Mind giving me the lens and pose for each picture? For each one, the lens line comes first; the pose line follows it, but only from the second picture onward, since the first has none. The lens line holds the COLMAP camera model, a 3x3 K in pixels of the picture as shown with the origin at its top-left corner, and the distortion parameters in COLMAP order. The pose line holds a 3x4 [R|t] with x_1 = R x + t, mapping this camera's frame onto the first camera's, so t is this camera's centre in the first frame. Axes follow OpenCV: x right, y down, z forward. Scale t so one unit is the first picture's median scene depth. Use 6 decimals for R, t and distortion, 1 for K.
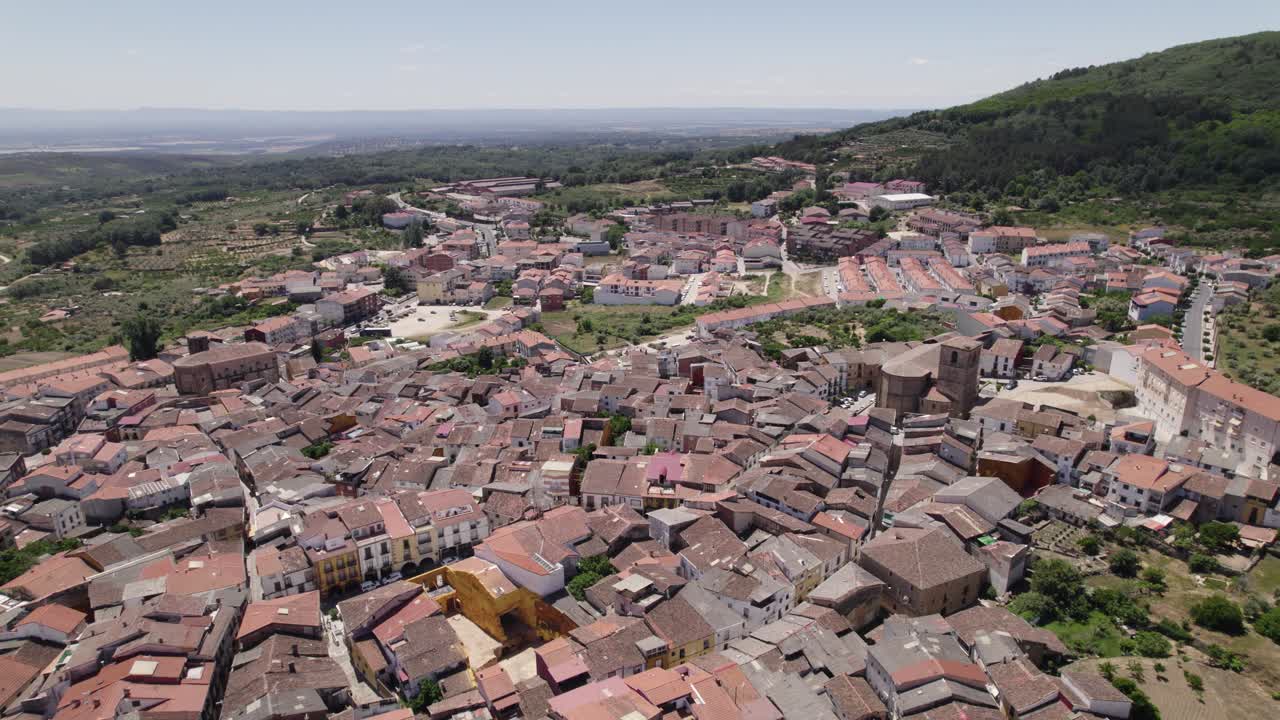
lens RADIAL K [[815.6, 0, 643.3], [0, 815.6, 357.9], [0, 0, 1]] dist [-0.082292, 0.070795]
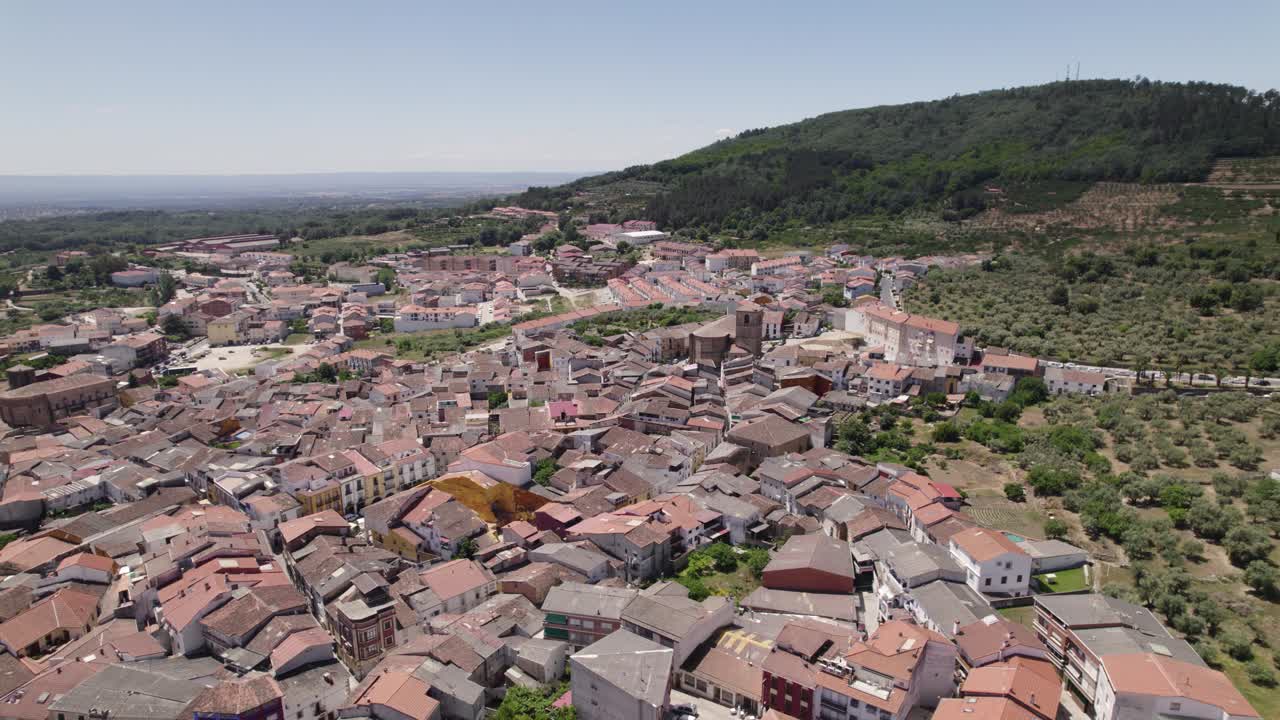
lens RADIAL K [[815.6, 0, 643.3], [0, 815.6, 357.9], [0, 0, 1]] dist [-0.082292, 0.070795]
pose [[0.936392, -0.077701, 0.342245, -0.123955], [0.103150, 0.993045, -0.056766, 0.061889], [-0.335454, 0.088458, 0.937894, -0.105650]]
